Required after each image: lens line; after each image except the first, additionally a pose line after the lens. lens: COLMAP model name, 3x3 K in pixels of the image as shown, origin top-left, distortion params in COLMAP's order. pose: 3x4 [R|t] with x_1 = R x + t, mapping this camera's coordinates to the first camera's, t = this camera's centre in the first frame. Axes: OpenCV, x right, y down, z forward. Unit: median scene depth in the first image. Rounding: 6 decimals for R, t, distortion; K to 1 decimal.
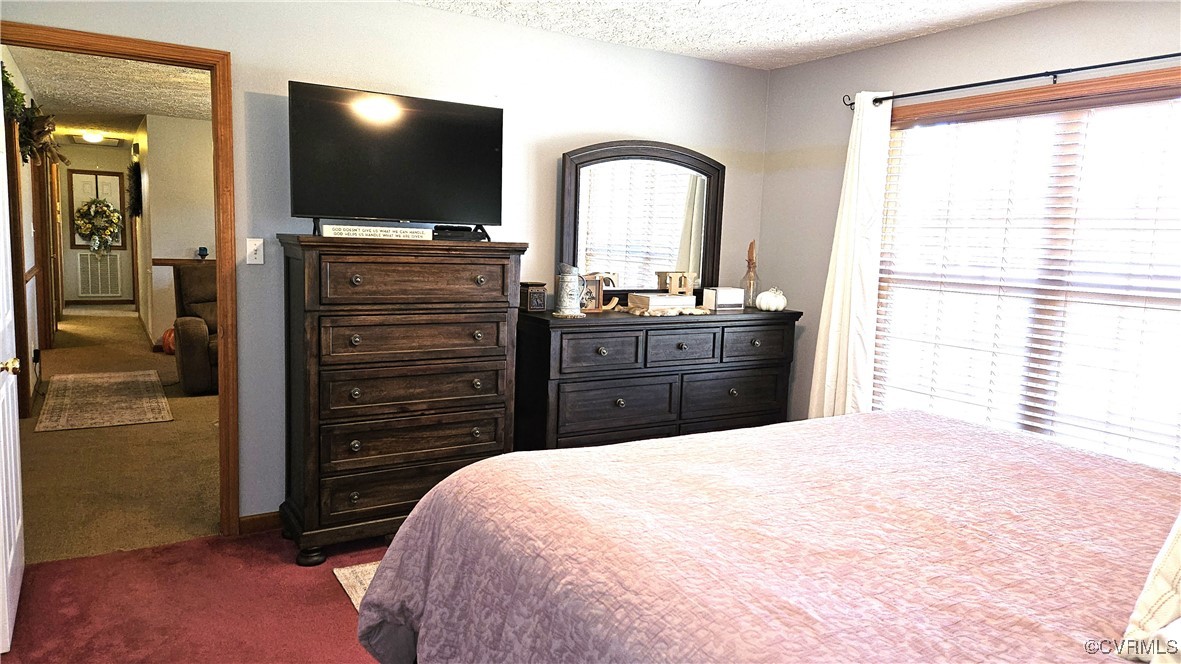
lens RADIAL K [[779.5, 0, 590.5], [0, 779.5, 332.0], [0, 0, 1]] dist [0.006883, 0.002130]
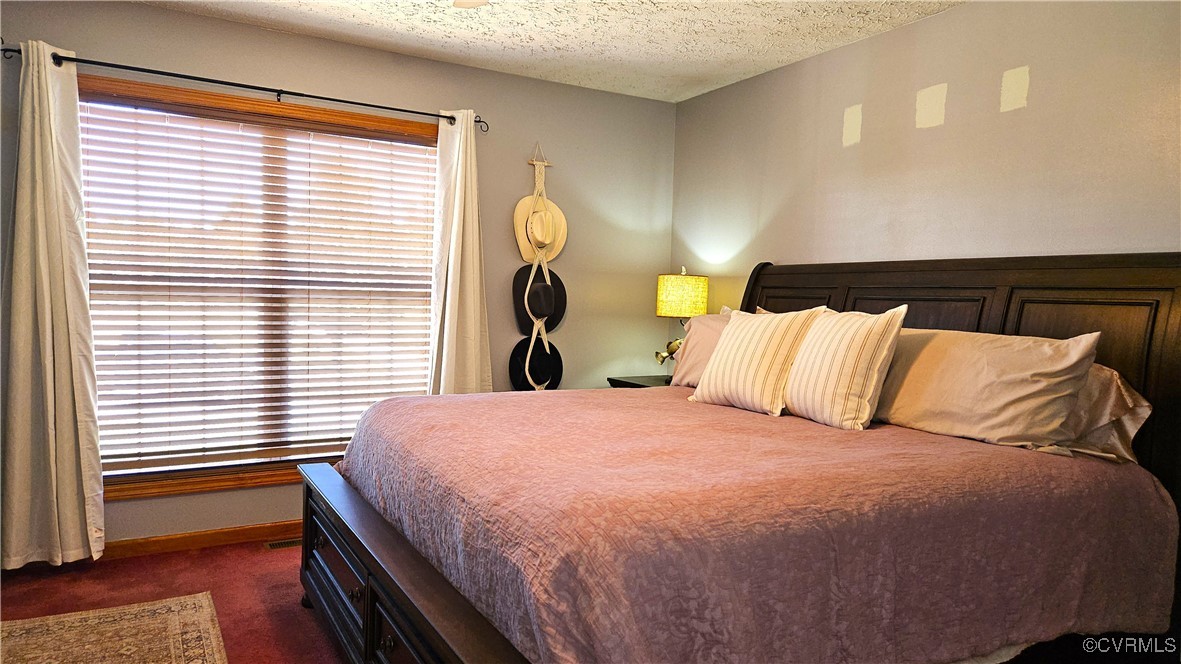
lens RADIAL K [[779.5, 0, 590.5], [0, 779.5, 332.0], [0, 0, 1]] dist [0.006883, 0.002130]
pose [[0.037699, -0.080963, 0.996004, -0.724168], [0.093230, 0.992650, 0.077162, -0.056464], [-0.994931, 0.089948, 0.044970, 0.773413]]
